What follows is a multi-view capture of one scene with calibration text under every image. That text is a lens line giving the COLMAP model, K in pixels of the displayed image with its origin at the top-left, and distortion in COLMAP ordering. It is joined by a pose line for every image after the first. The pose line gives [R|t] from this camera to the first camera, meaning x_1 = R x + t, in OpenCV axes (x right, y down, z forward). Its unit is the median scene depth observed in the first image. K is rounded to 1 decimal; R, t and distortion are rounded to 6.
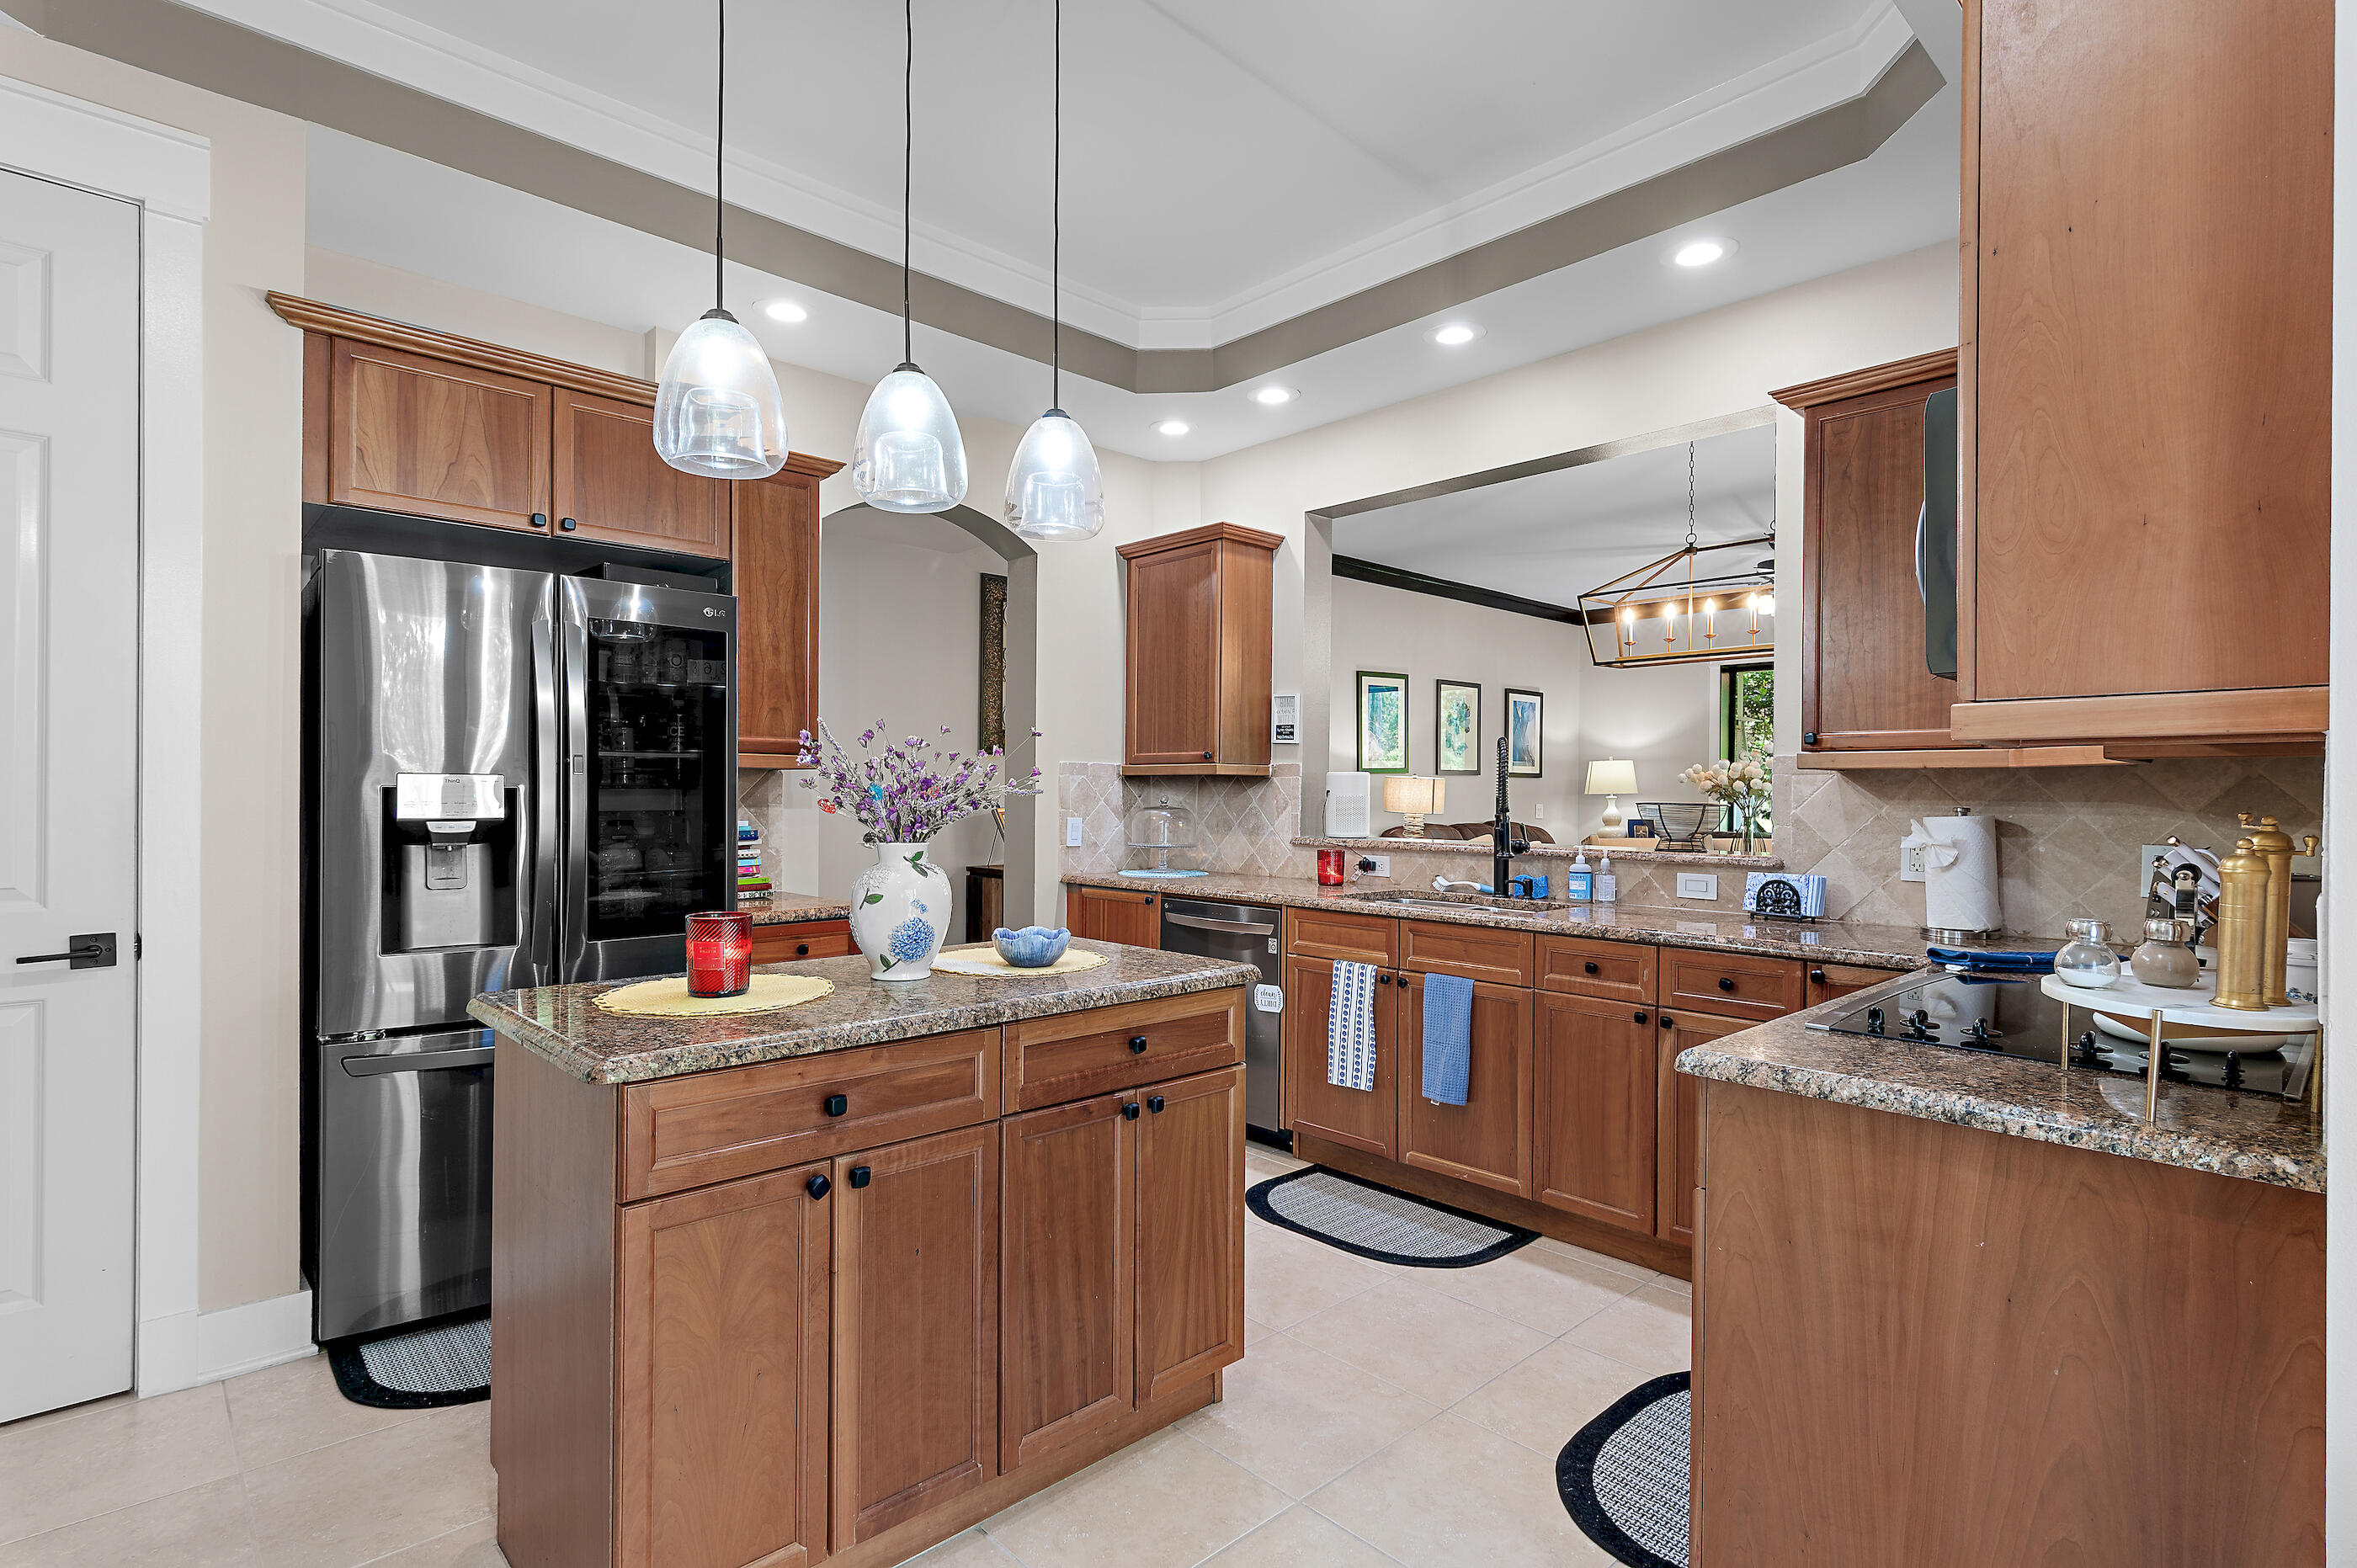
lens RADIAL K [[1156.4, 0, 1178.7], [0, 1156.4, 794.5], [0, 0, 1]] dist [0.000139, -0.001556]
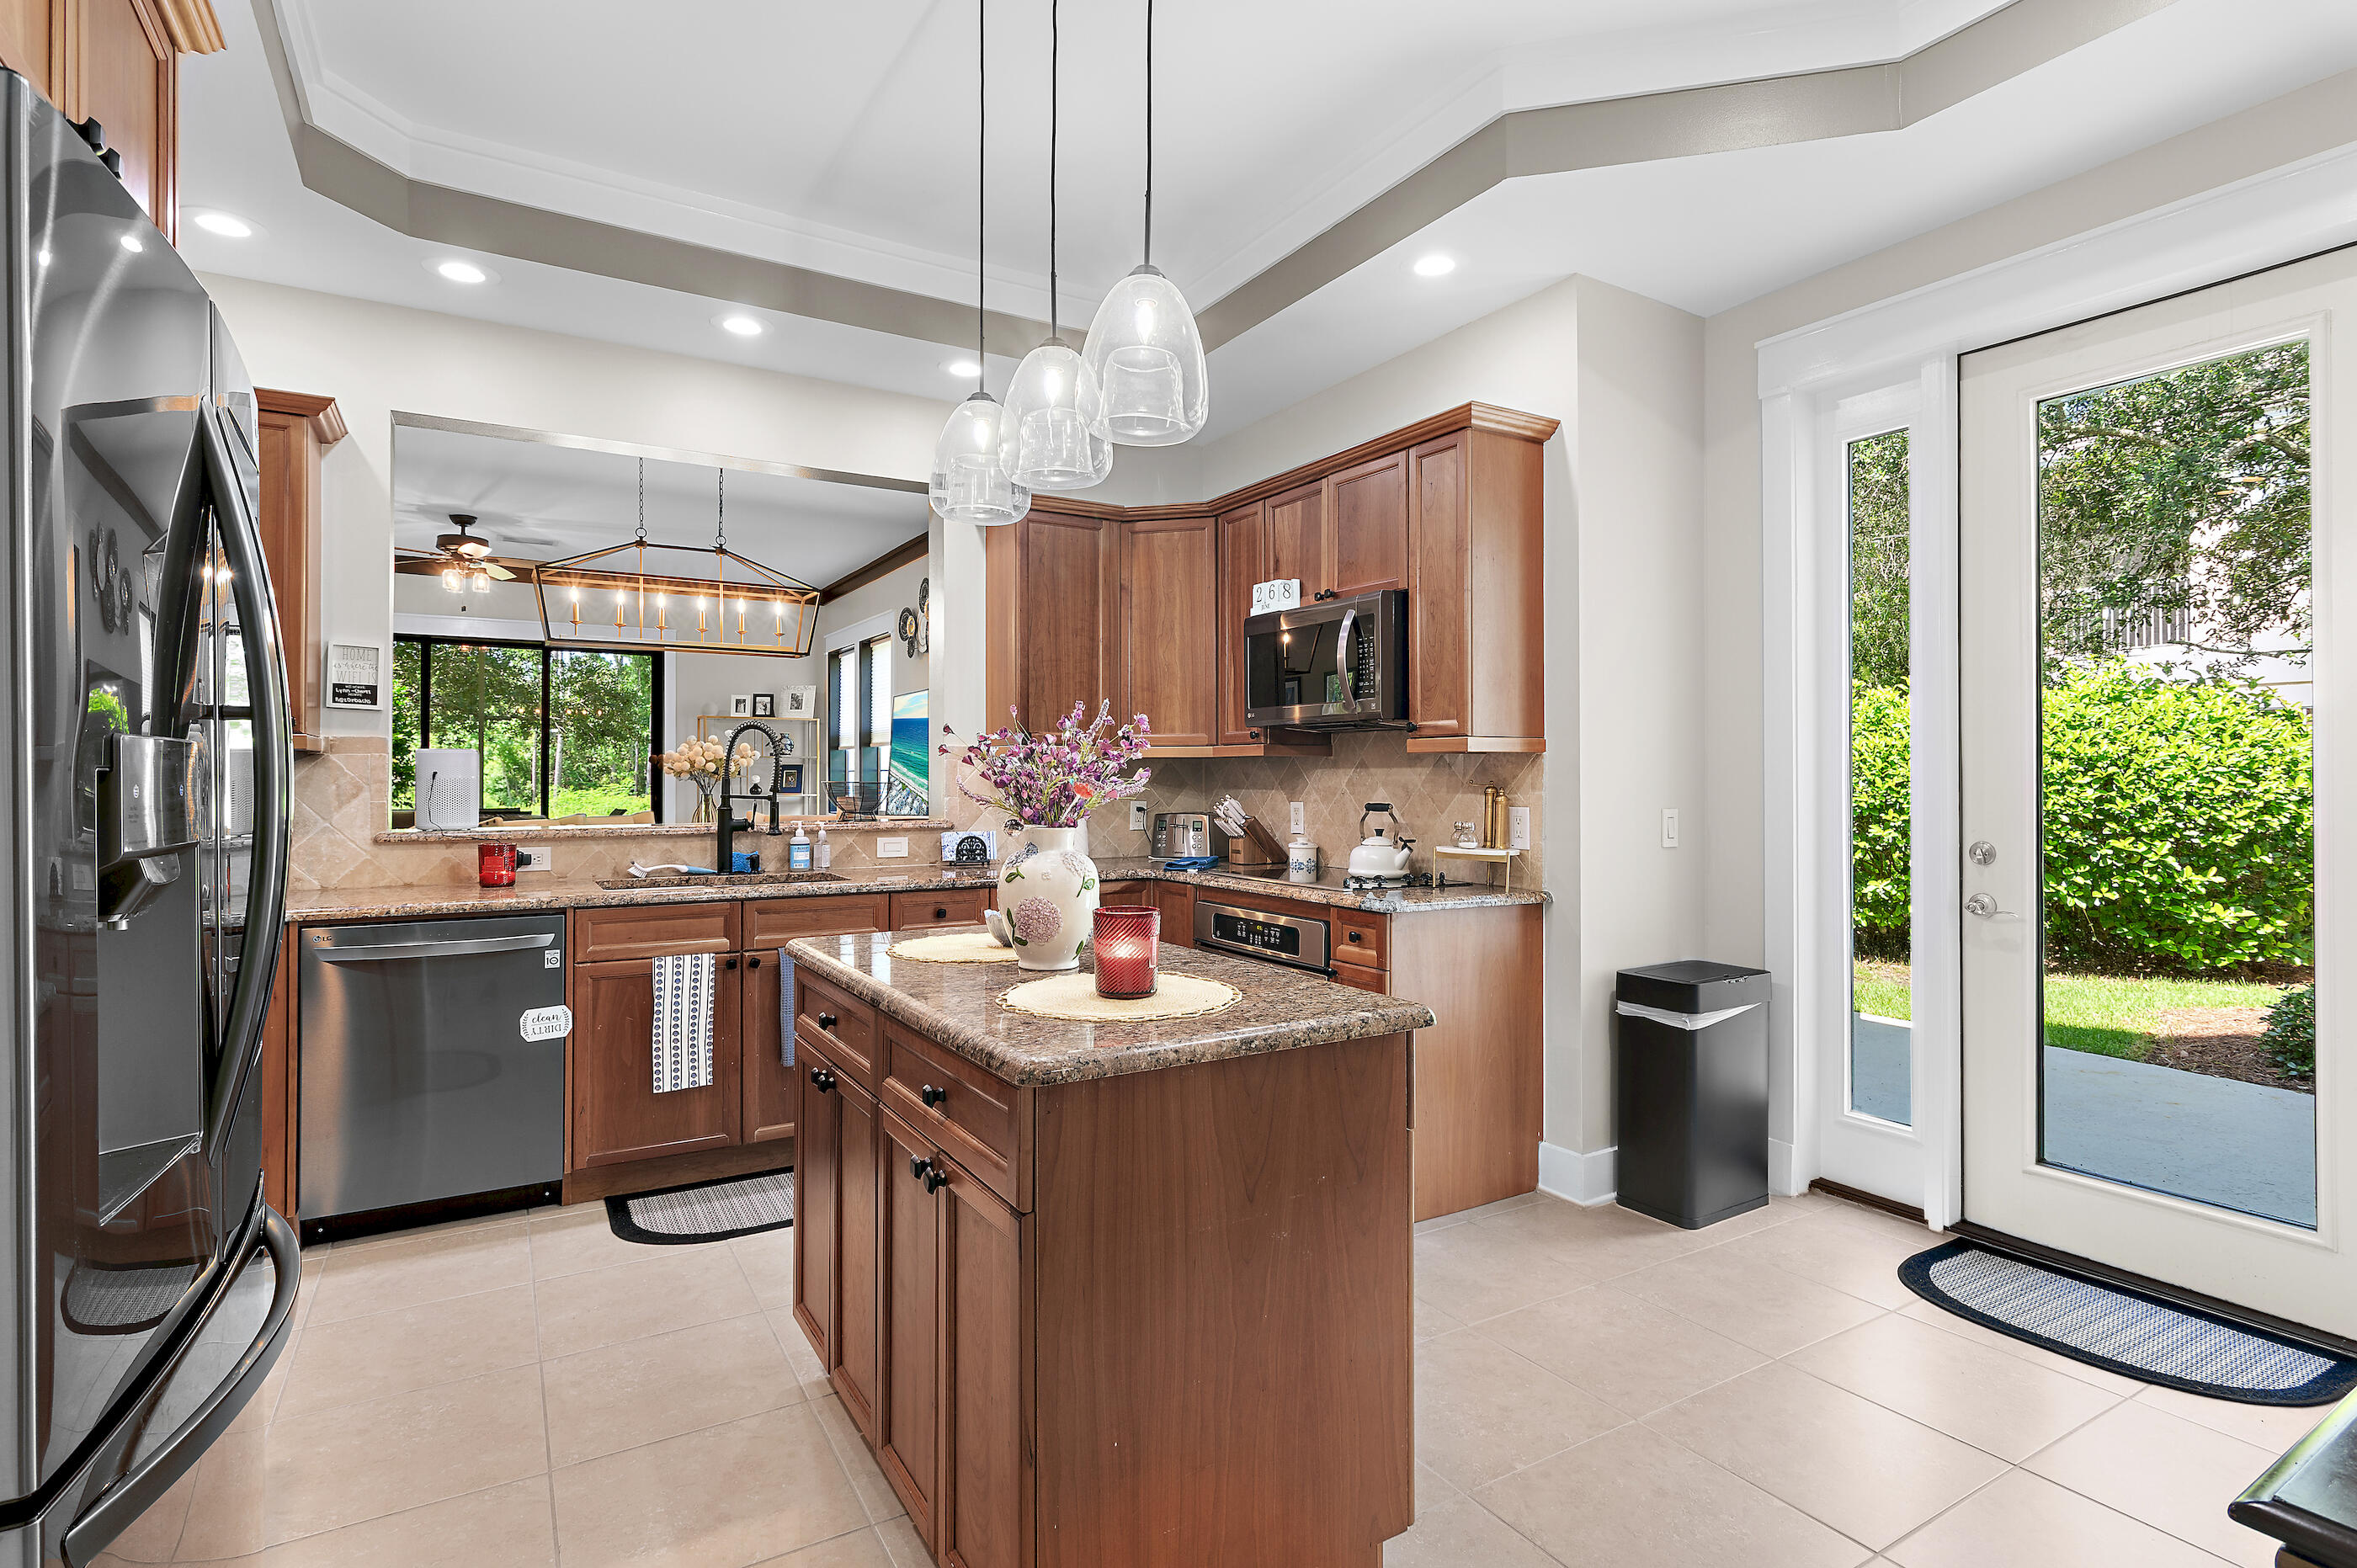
lens RADIAL K [[1156.4, 0, 1202.3], [0, 1156.4, 776.0], [0, 0, 1]] dist [0.000139, -0.001556]
pose [[0.199733, -0.005694, 0.979834, -0.660289], [0.004476, 0.999978, 0.004899, -0.002627], [-0.979840, 0.003407, 0.199754, 0.387543]]
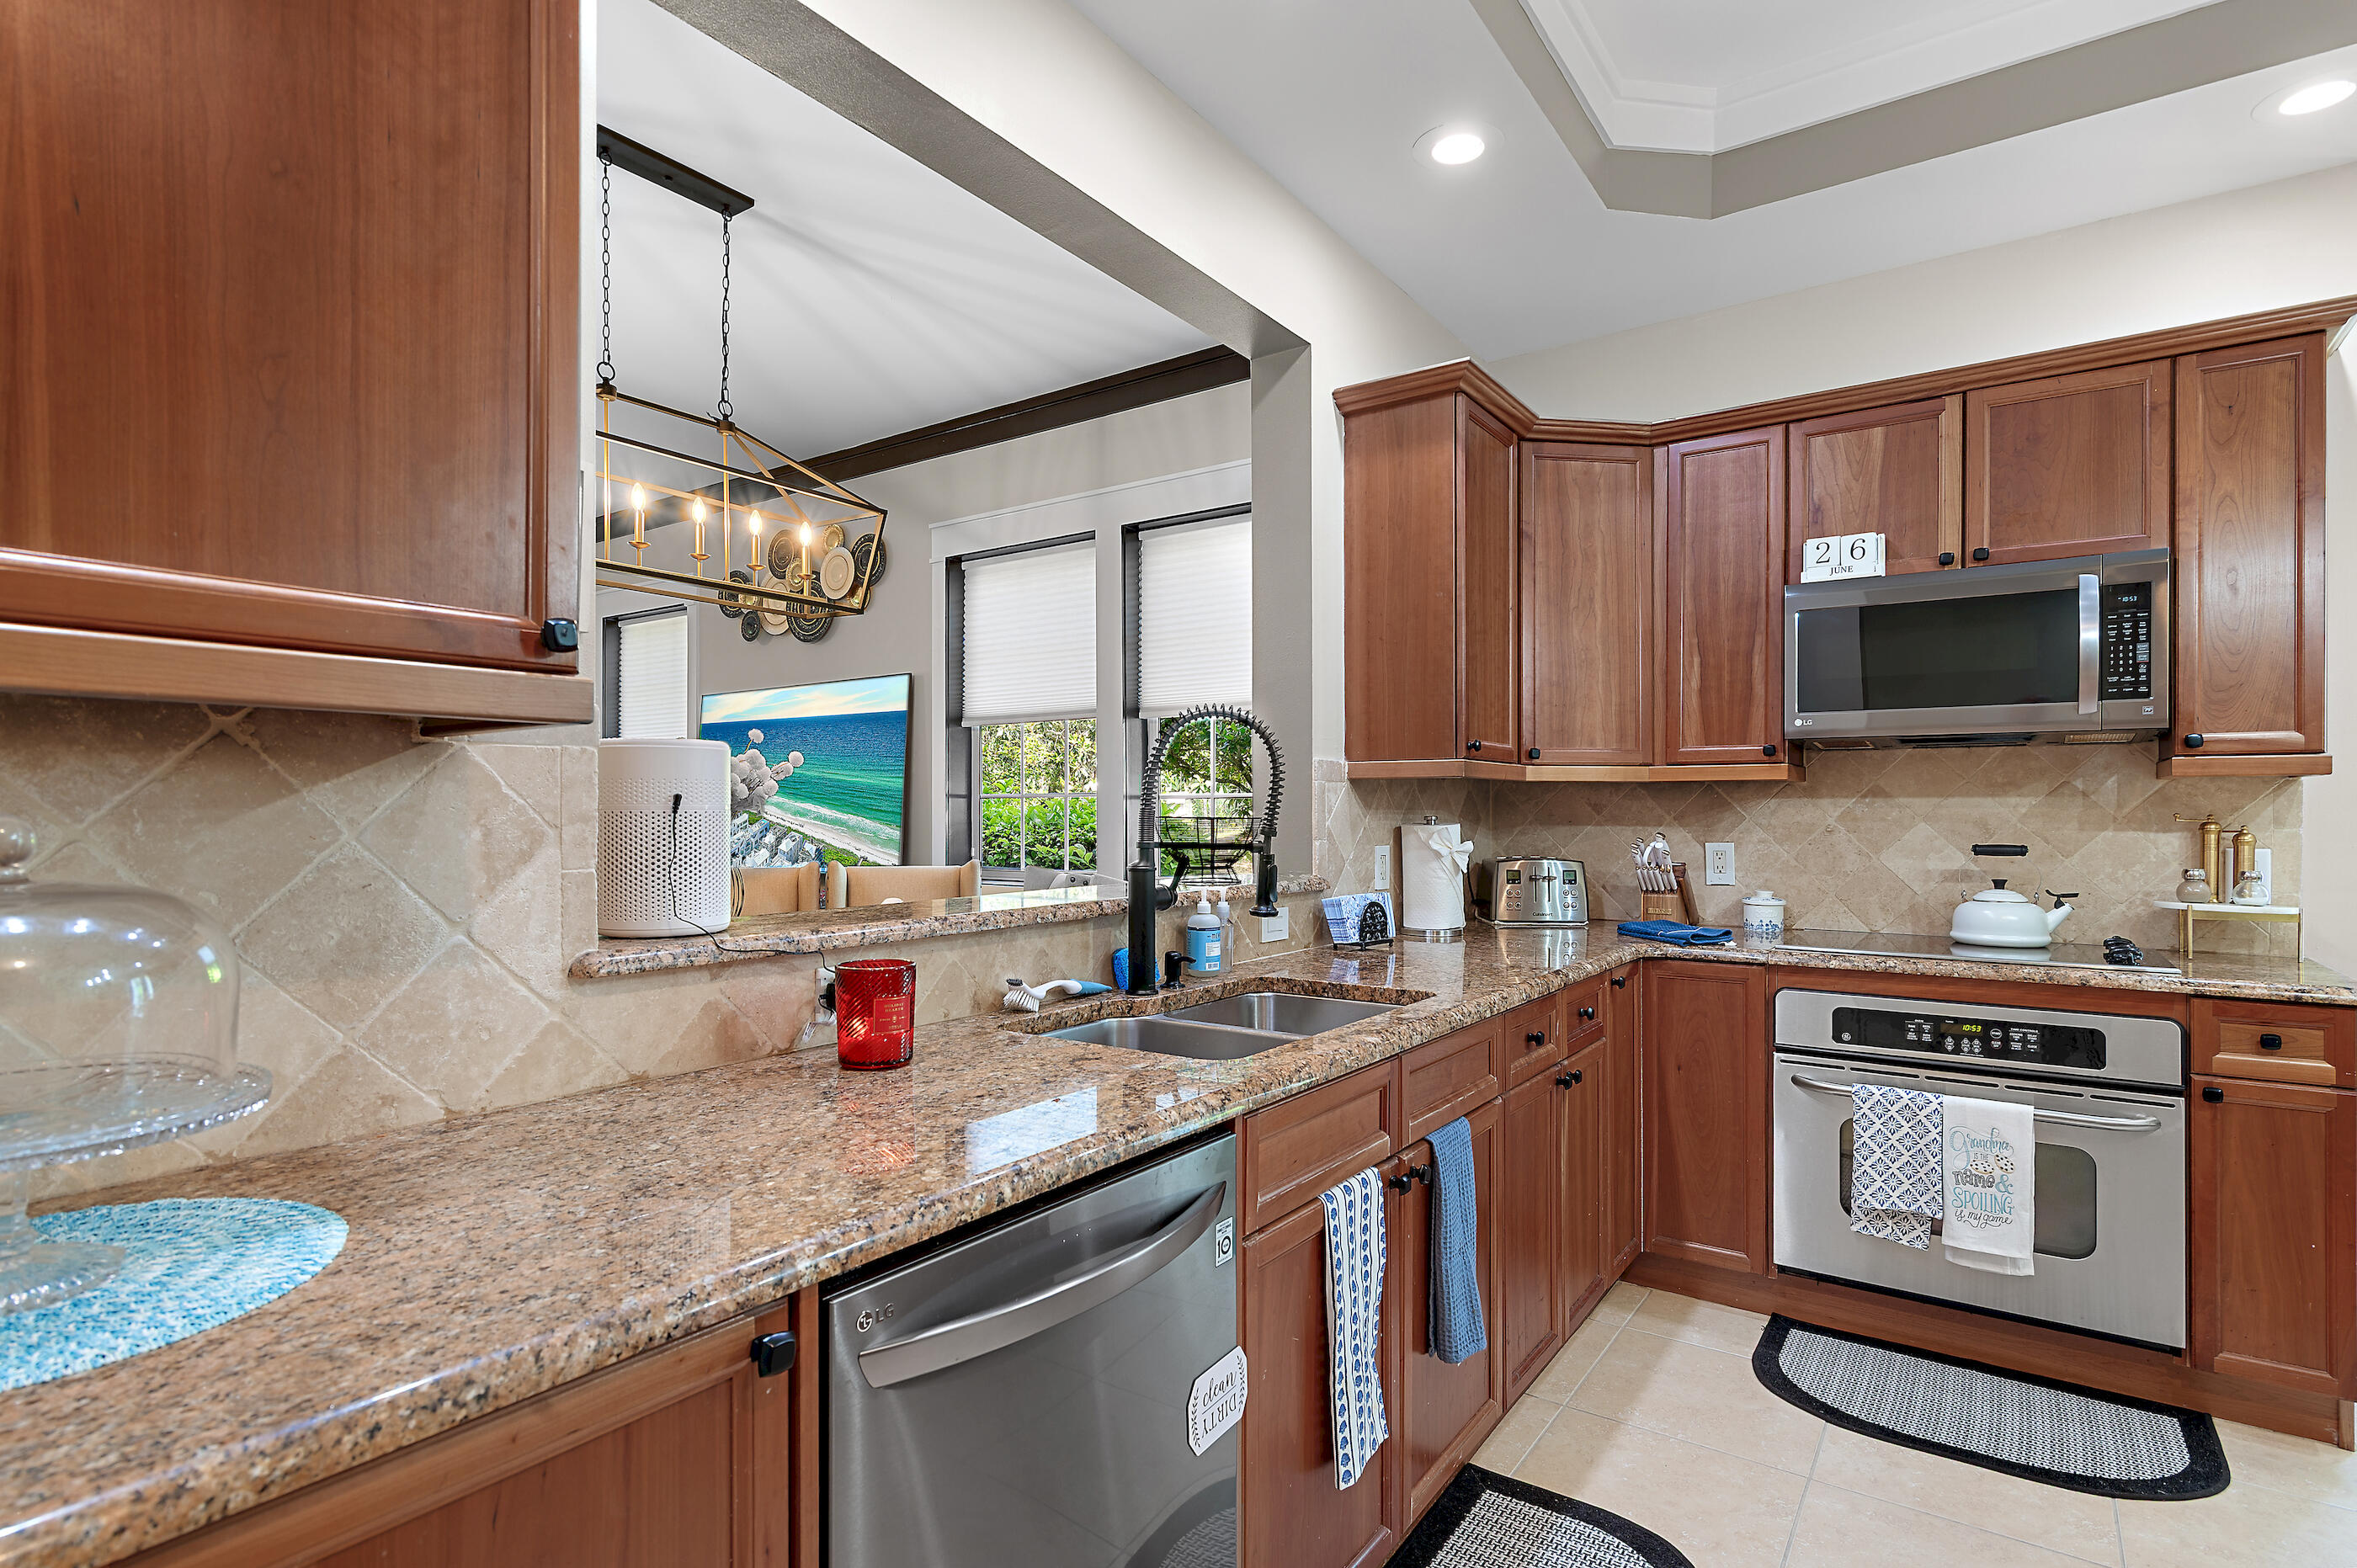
lens RADIAL K [[1156.4, 0, 1184.6], [0, 1156.4, 815.0], [0, 0, 1]] dist [0.000139, -0.001556]
pose [[-0.198396, -0.011918, 0.980050, -0.265420], [0.000300, 0.999925, 0.012220, -0.001964], [-0.980122, 0.002718, -0.198377, 1.115119]]
